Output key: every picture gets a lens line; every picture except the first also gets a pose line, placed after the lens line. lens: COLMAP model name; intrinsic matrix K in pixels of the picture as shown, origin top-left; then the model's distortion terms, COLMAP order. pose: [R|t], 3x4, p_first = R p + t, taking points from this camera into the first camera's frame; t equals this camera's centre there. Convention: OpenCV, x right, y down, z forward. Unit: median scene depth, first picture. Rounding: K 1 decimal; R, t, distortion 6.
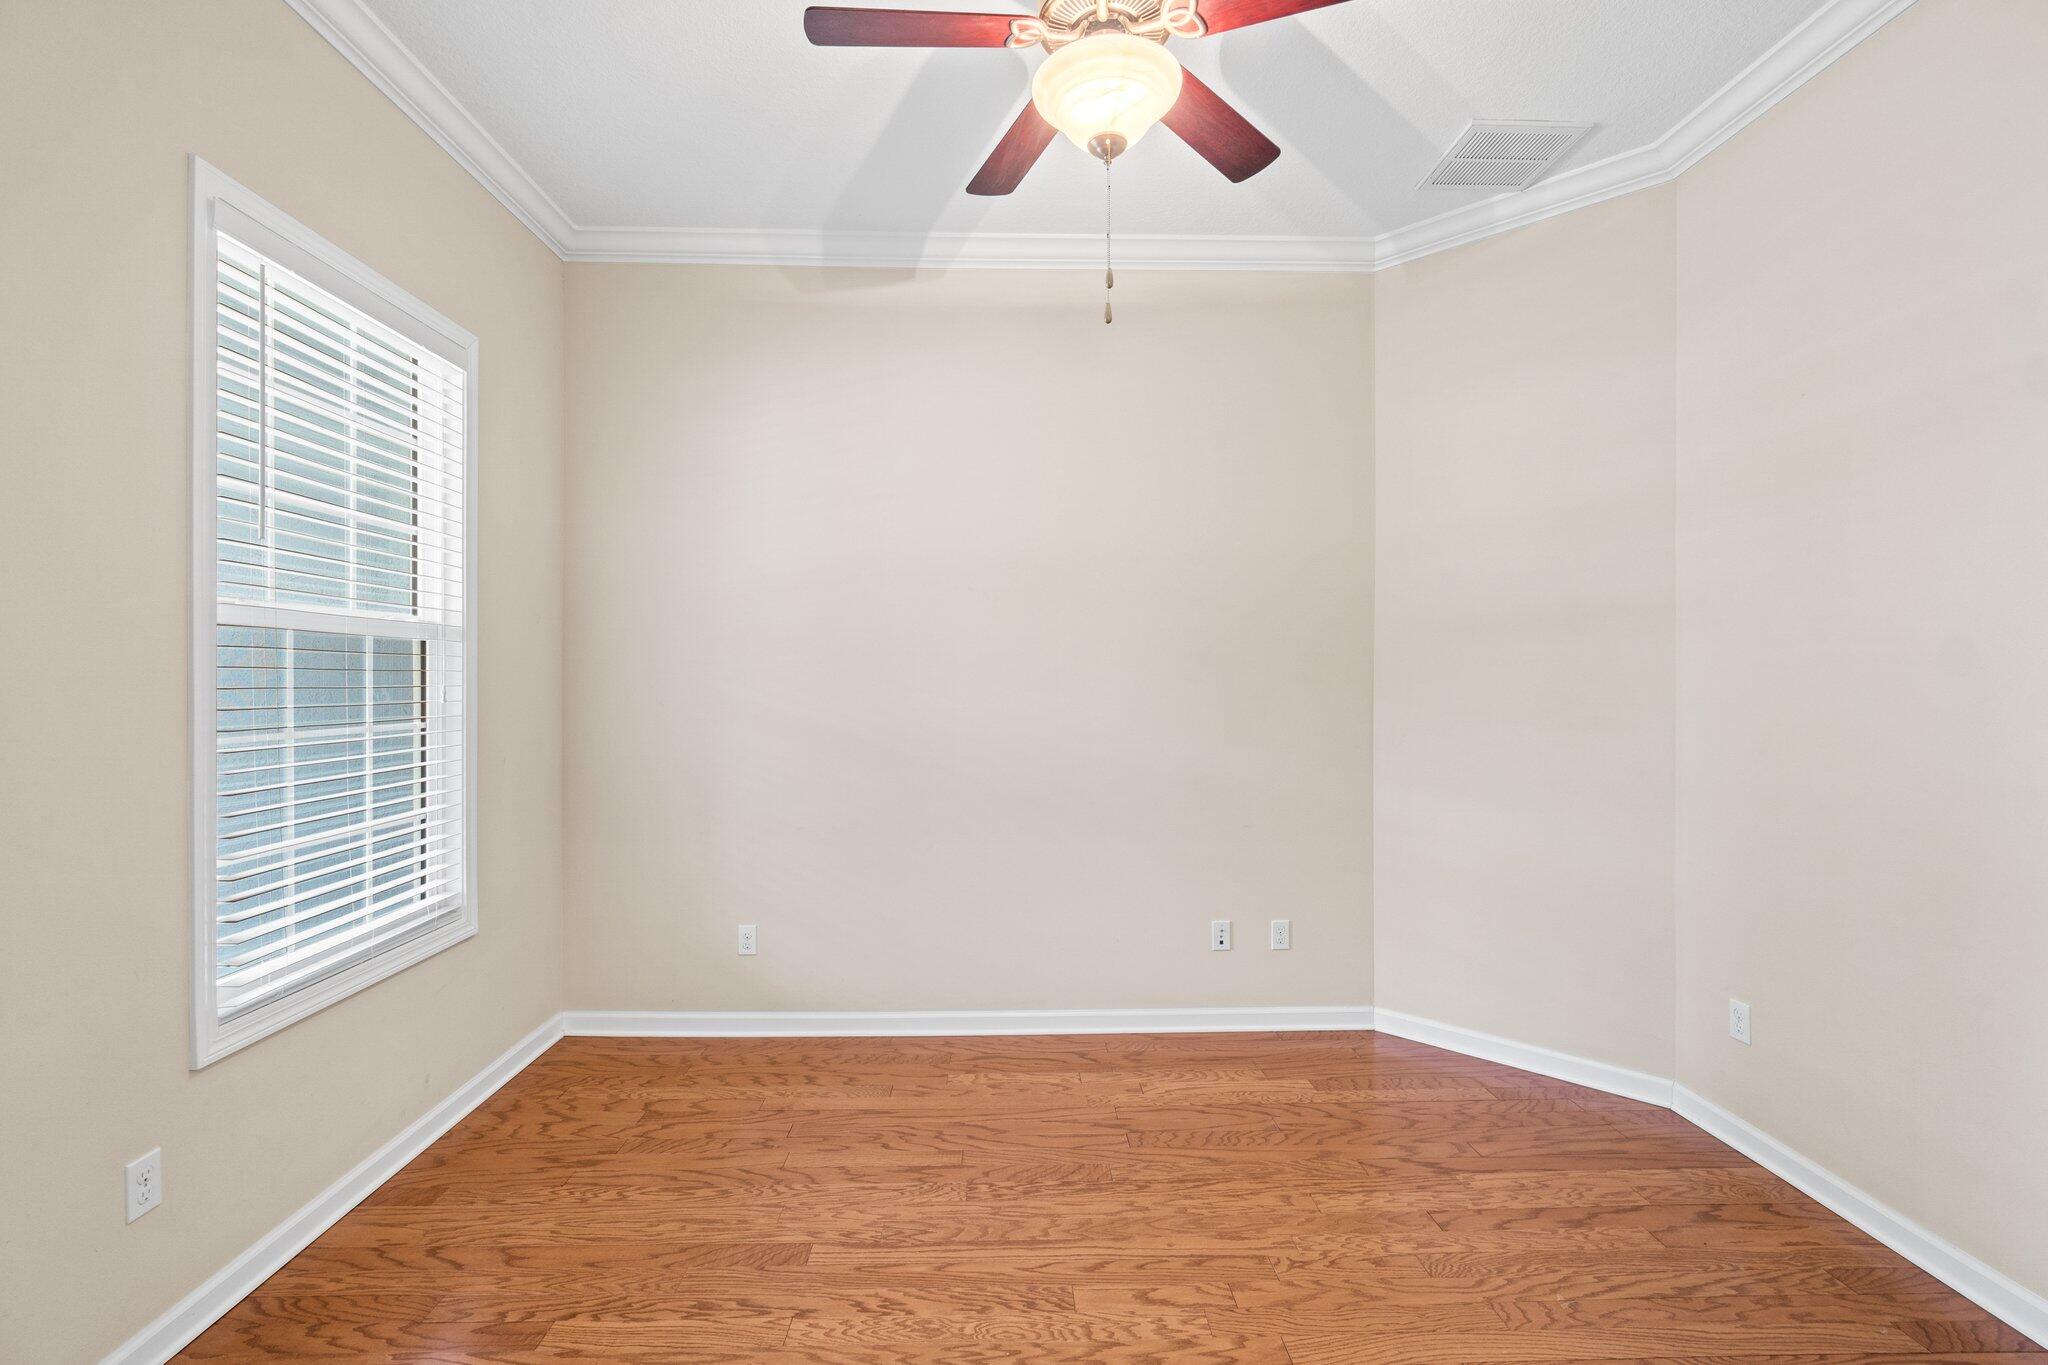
lens RADIAL K [[895.9, 0, 1025.5], [0, 895.9, 673.8], [0, 0, 1]] dist [0.000217, 0.001256]
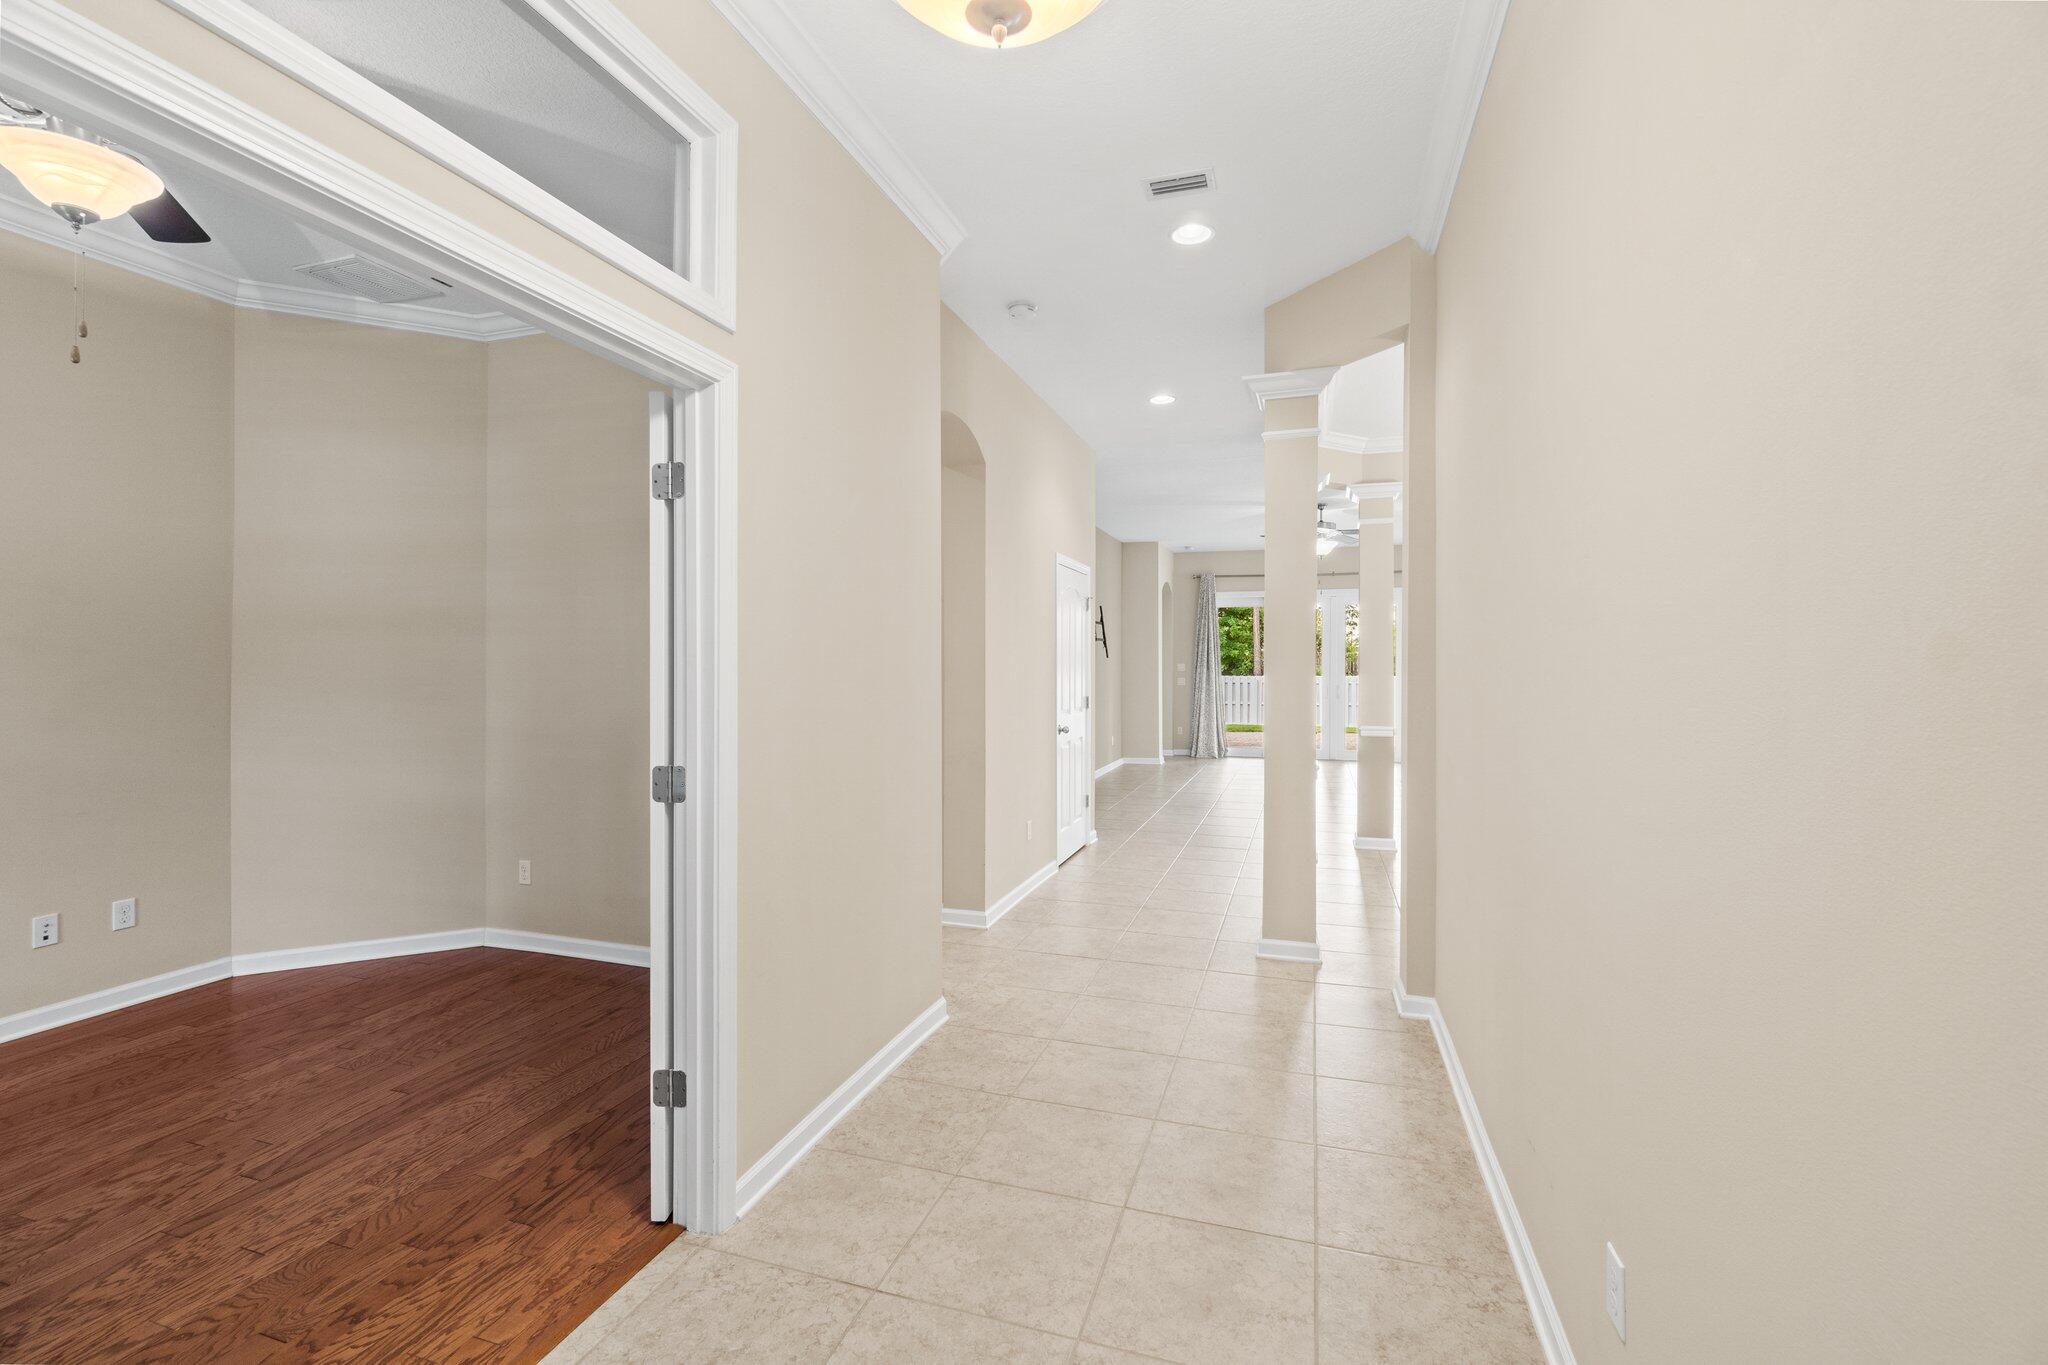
lens RADIAL K [[895.9, 0, 1025.5], [0, 895.9, 673.8], [0, 0, 1]] dist [0.000217, 0.001256]
pose [[0.341493, -0.009583, 0.939835, -0.445929], [-0.006691, 0.999898, 0.012626, -0.005482], [-0.939861, -0.010600, 0.341394, -0.435211]]
